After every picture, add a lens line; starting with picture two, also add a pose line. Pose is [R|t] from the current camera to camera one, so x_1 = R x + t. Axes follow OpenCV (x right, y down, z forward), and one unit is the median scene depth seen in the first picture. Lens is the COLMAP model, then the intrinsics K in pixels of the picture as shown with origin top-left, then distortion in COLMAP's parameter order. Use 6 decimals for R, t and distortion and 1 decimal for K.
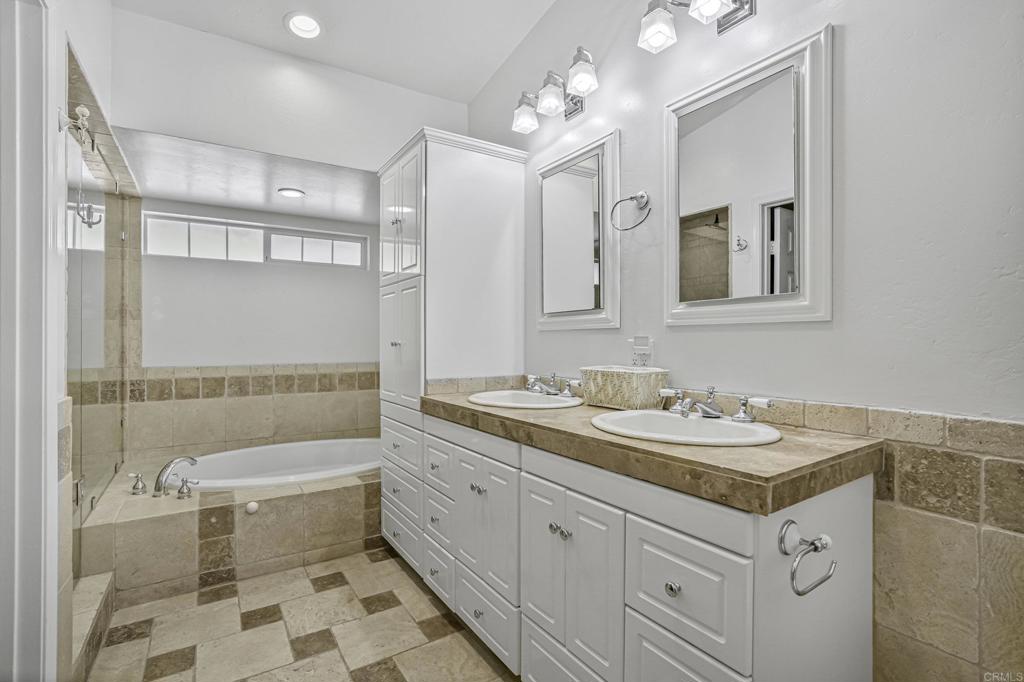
lens RADIAL K [[479.3, 0, 513.3], [0, 479.3, 349.7], [0, 0, 1]] dist [-0.042148, 0.012816]
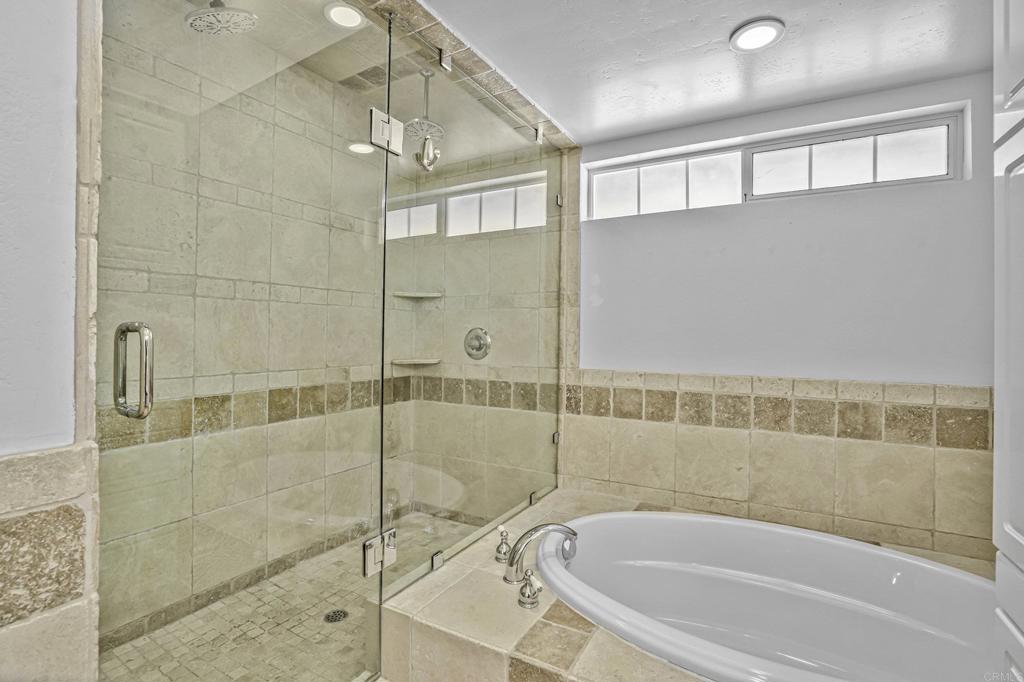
lens RADIAL K [[479.3, 0, 514.1], [0, 479.3, 338.2], [0, 0, 1]] dist [-0.042148, 0.012816]
pose [[0.472147, 0.002554, -0.881516, -0.154975], [-0.030273, 0.999453, -0.013318, 0.000903], [0.881000, 0.032974, 0.471966, 0.539019]]
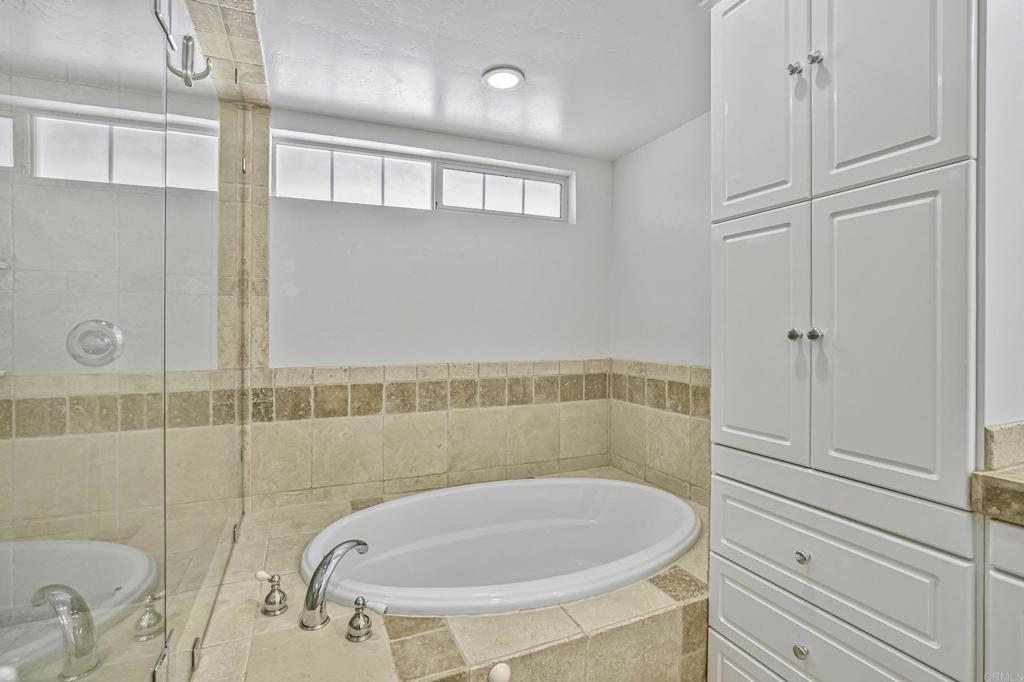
lens RADIAL K [[479.3, 0, 509.4], [0, 479.3, 339.7], [0, 0, 1]] dist [-0.042148, 0.012816]
pose [[0.985445, -0.003398, -0.169959, -0.349908], [0.002587, 0.999984, -0.004989, 0.001144], [0.169973, 0.004476, 0.985439, 0.406124]]
